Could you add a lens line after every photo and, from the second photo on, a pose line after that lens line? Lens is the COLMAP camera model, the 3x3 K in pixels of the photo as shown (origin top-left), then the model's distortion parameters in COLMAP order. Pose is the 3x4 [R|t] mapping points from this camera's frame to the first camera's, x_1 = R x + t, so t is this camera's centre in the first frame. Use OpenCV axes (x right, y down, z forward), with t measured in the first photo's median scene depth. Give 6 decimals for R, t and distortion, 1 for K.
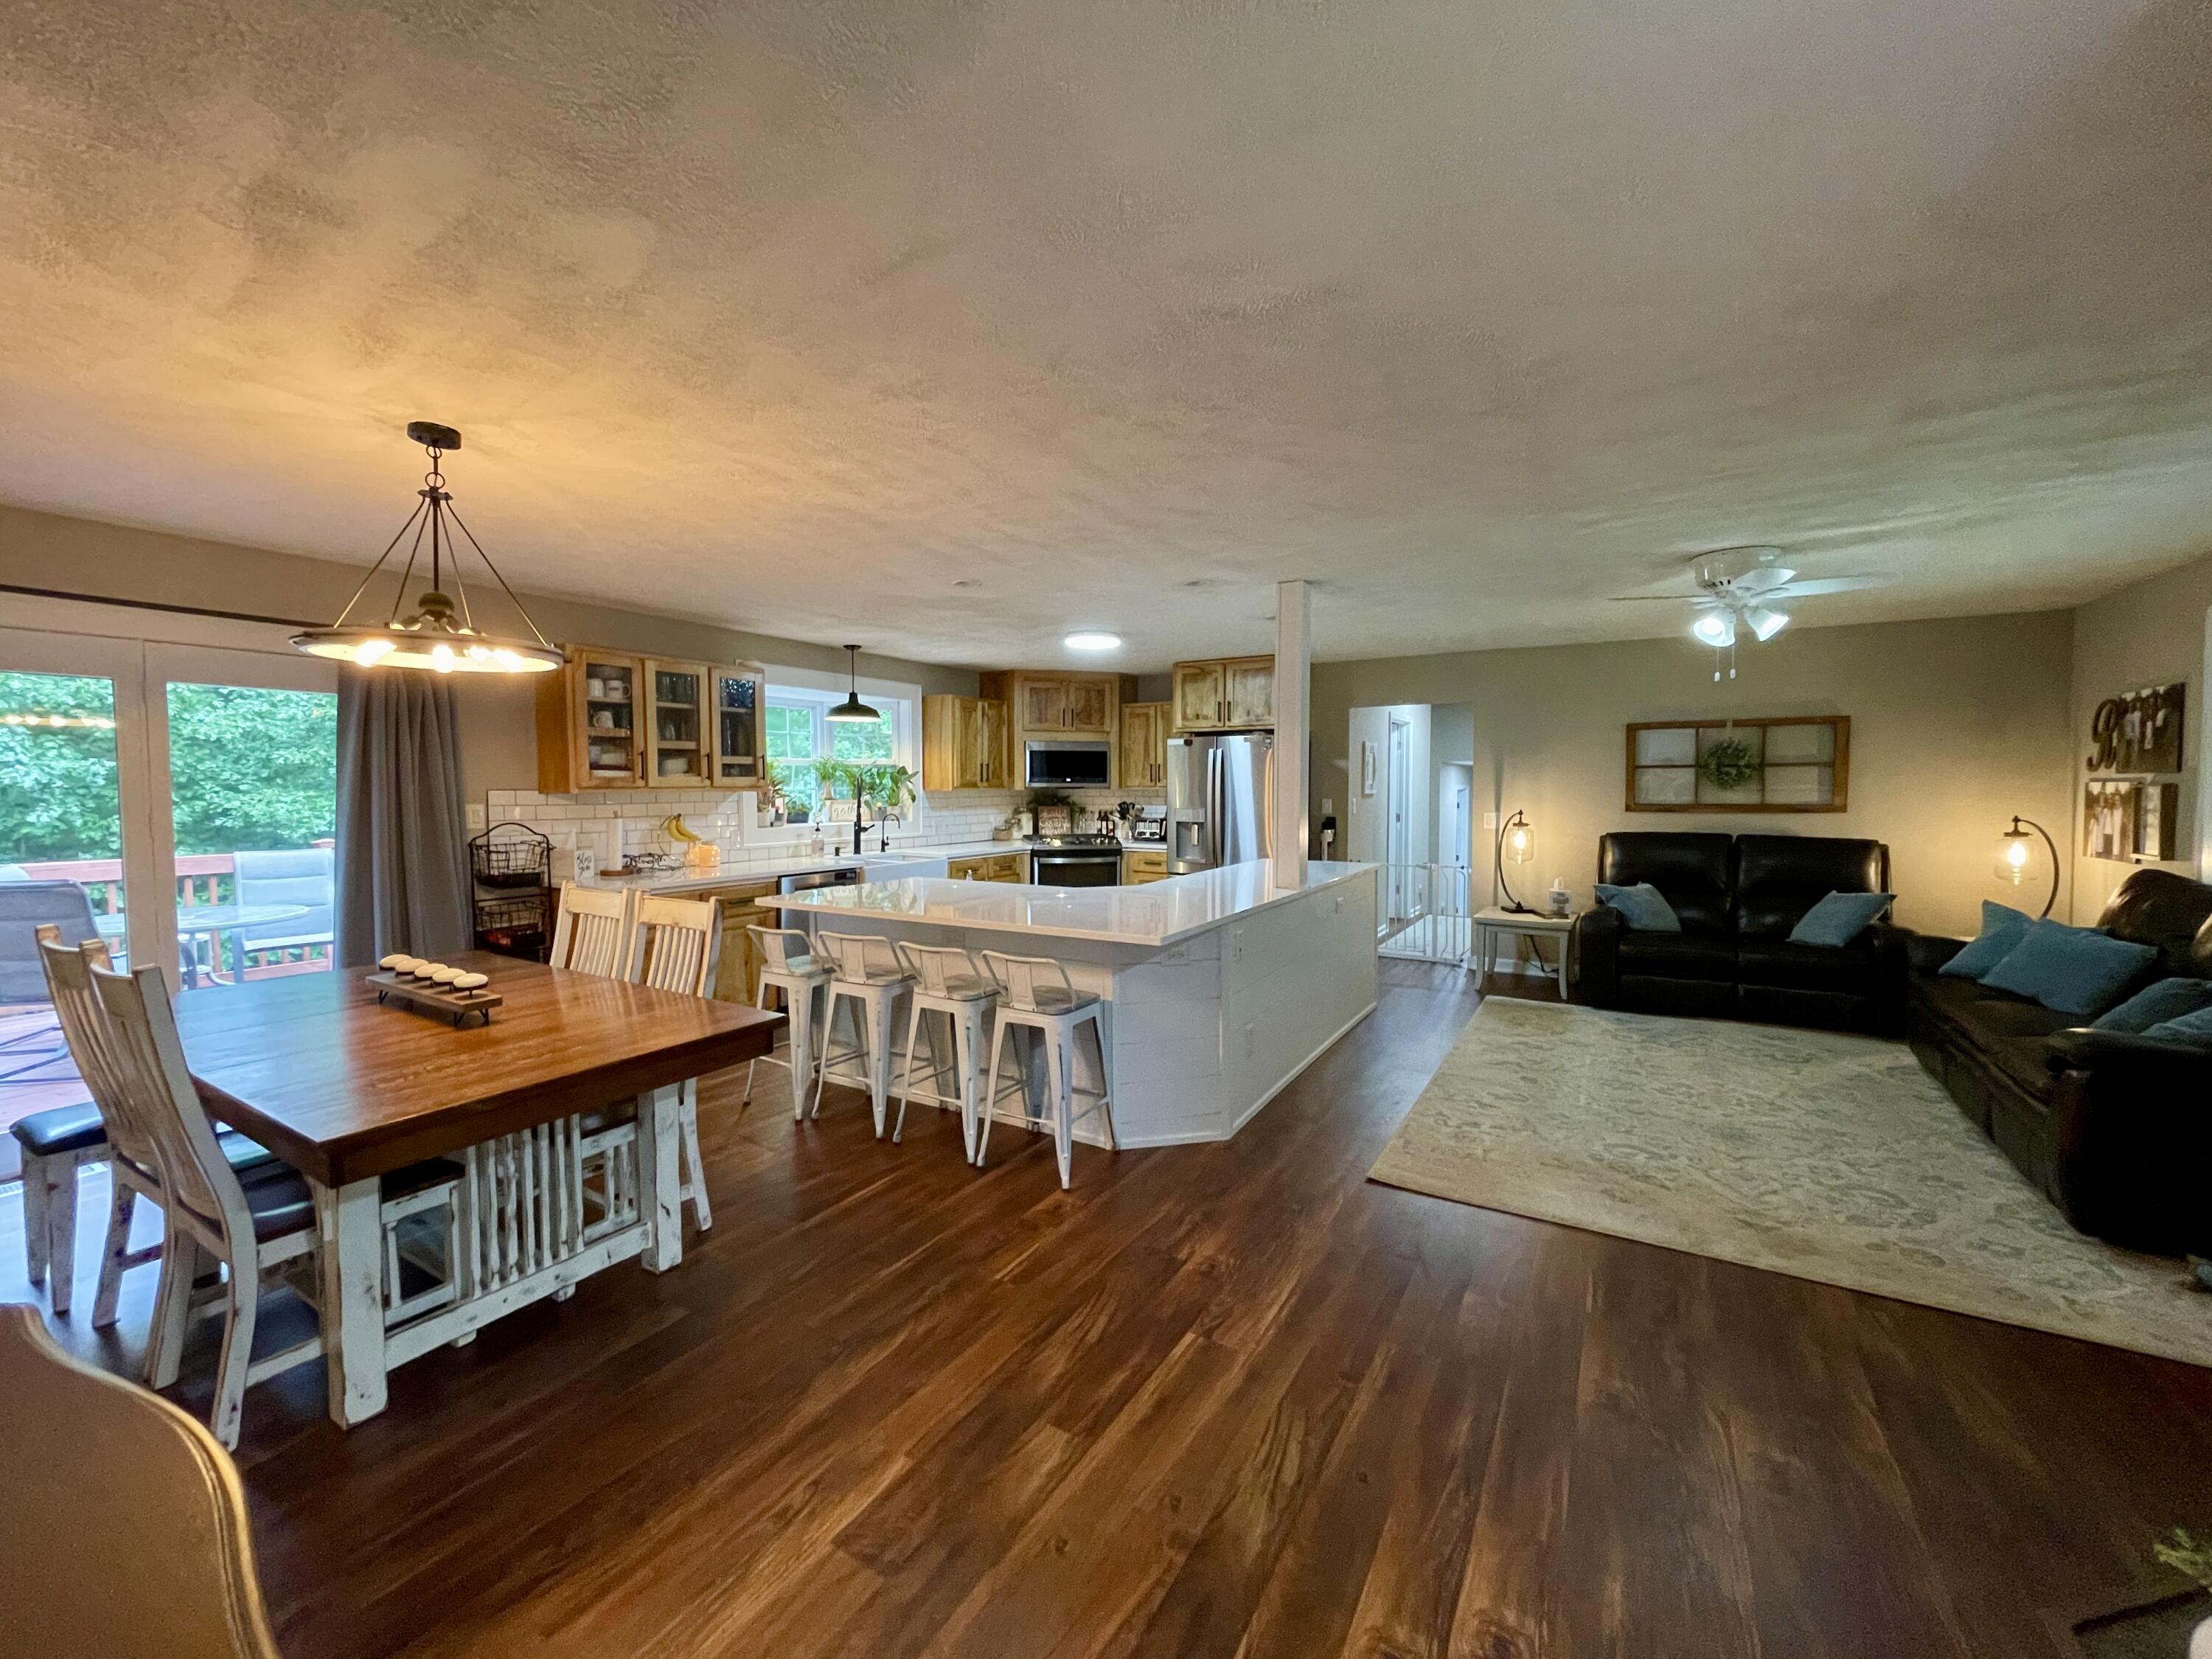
lens RADIAL K [[902.2, 0, 1096.3], [0, 902.2, 821.7], [0, 0, 1]] dist [0.001402, 0.000317]
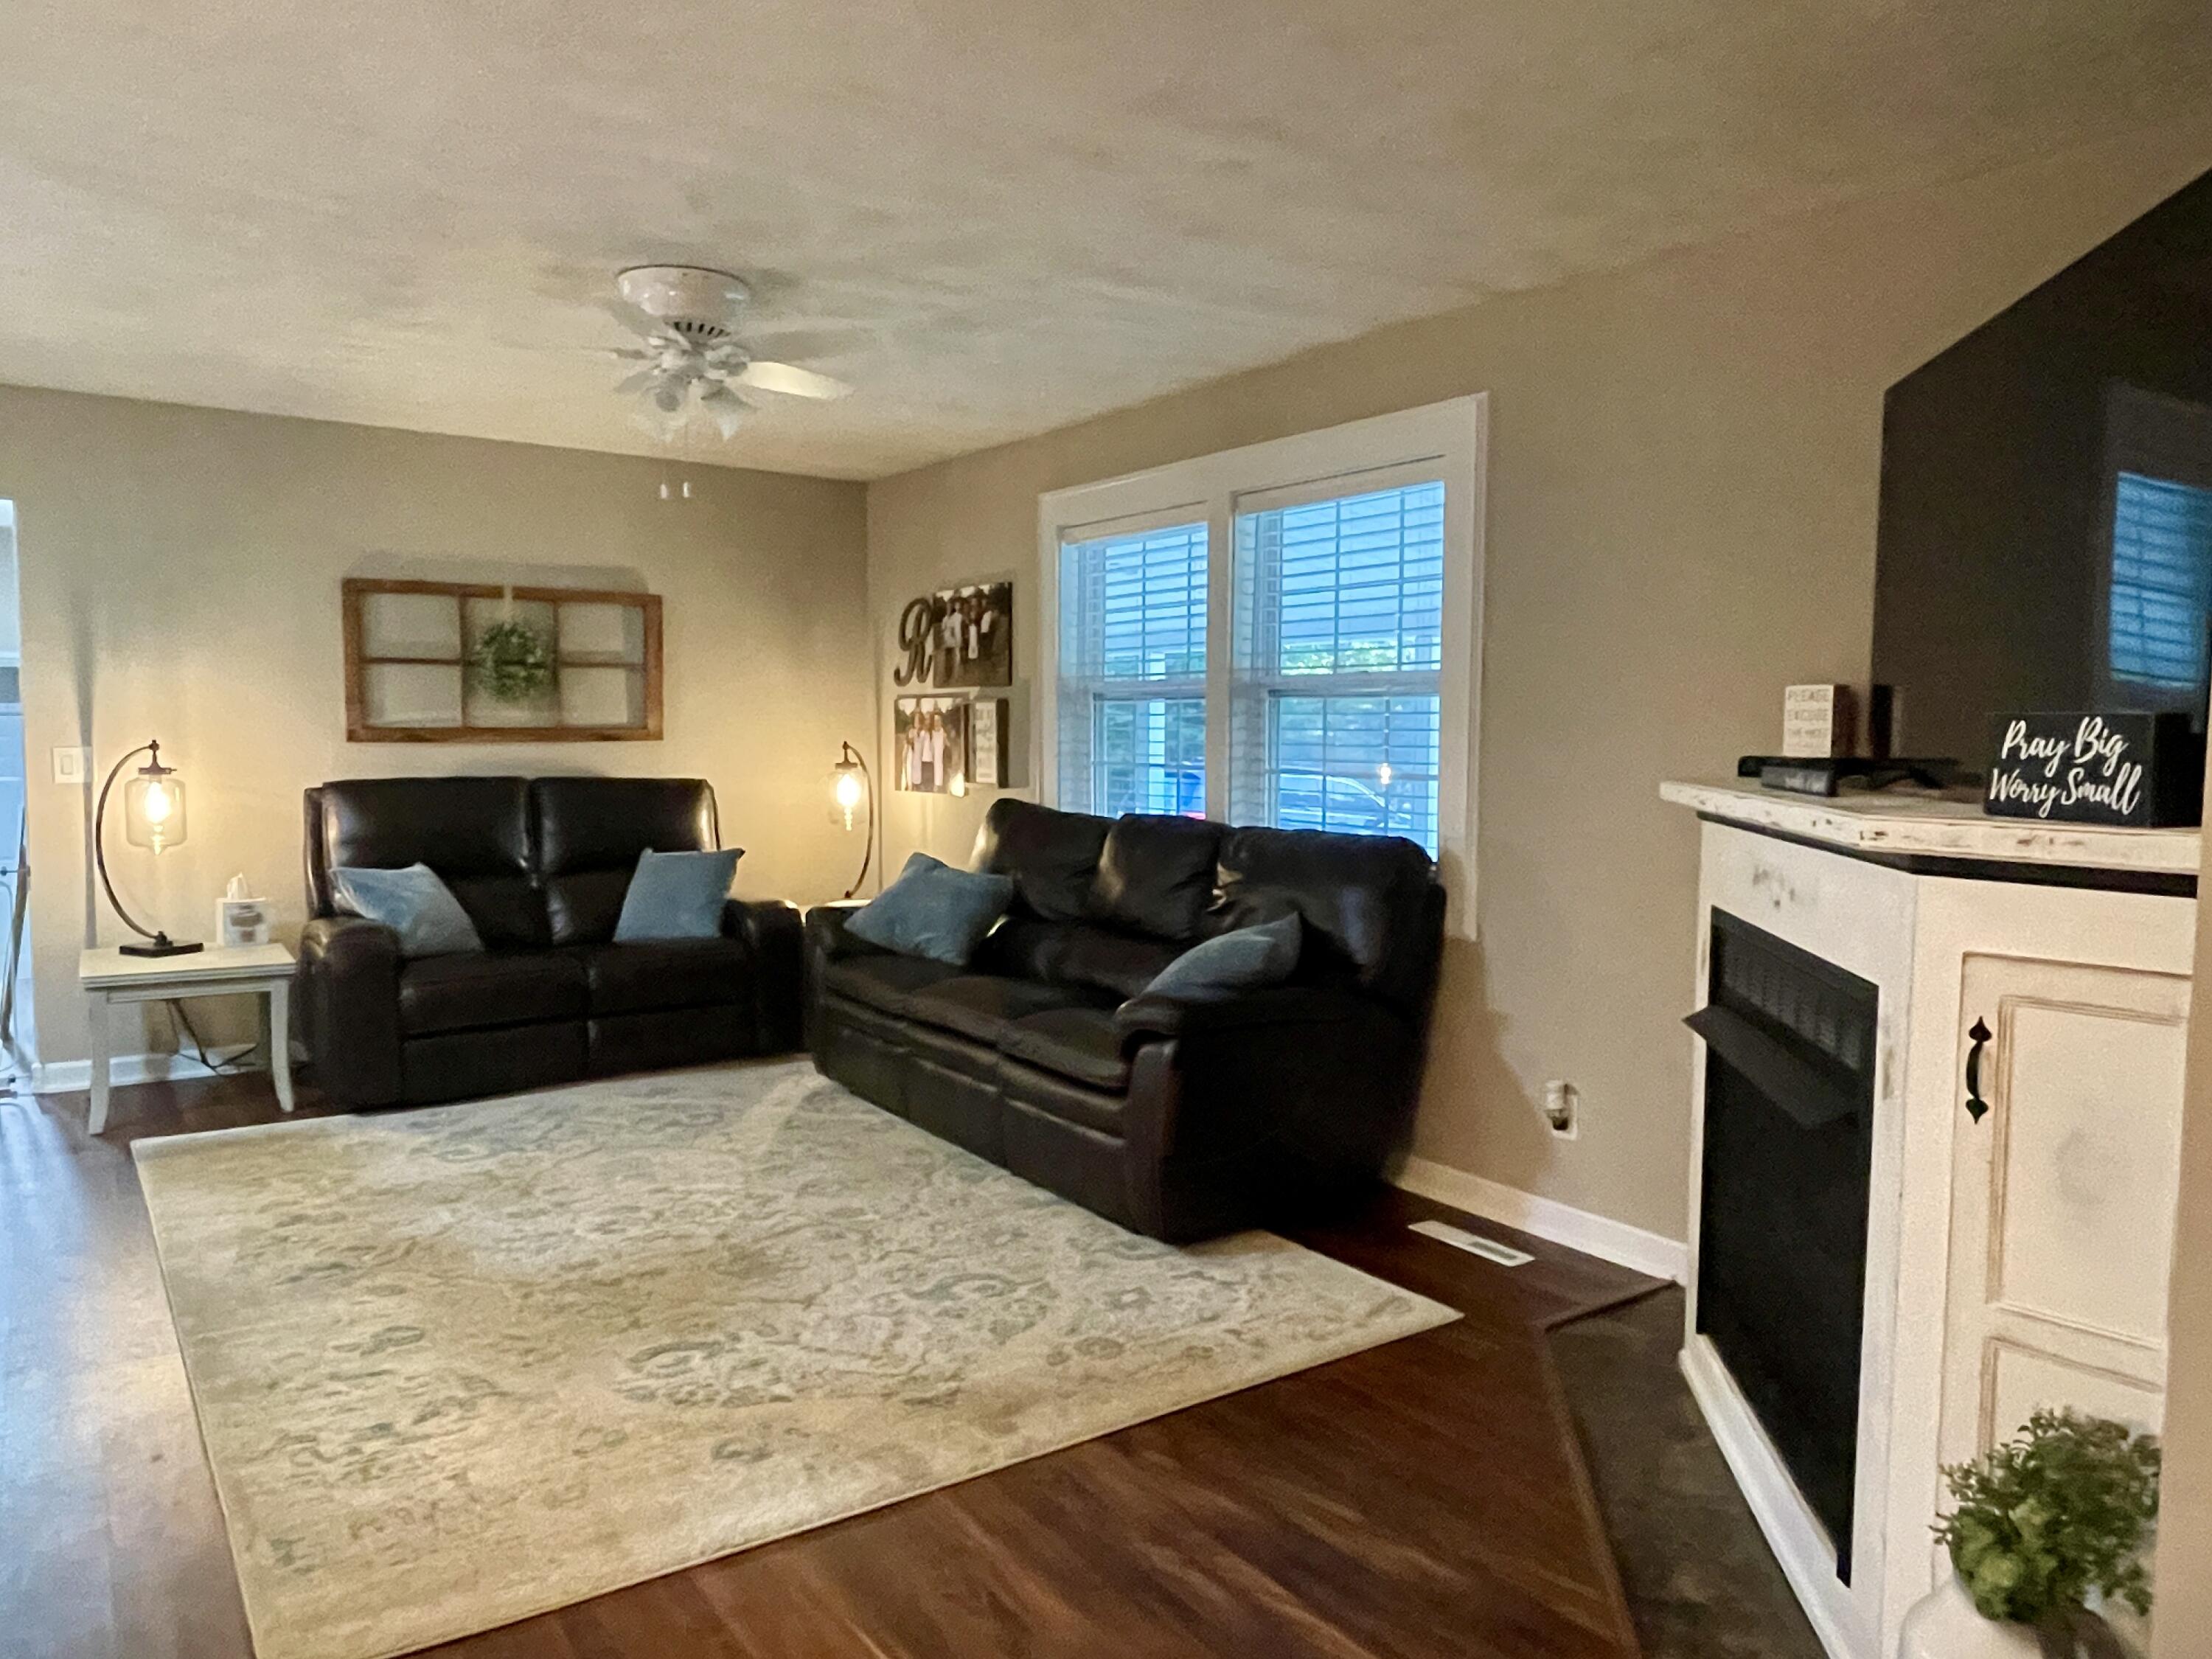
lens RADIAL K [[1493.3, 0, 1106.0], [0, 1493.3, 829.5], [0, 0, 1]] dist [-0.000887, -0.004519]
pose [[0.399927, -0.057163, 0.914763, -0.056159], [0.028147, 0.998348, 0.050080, 0.009615], [-0.916115, 0.005719, 0.400876, 0.241280]]
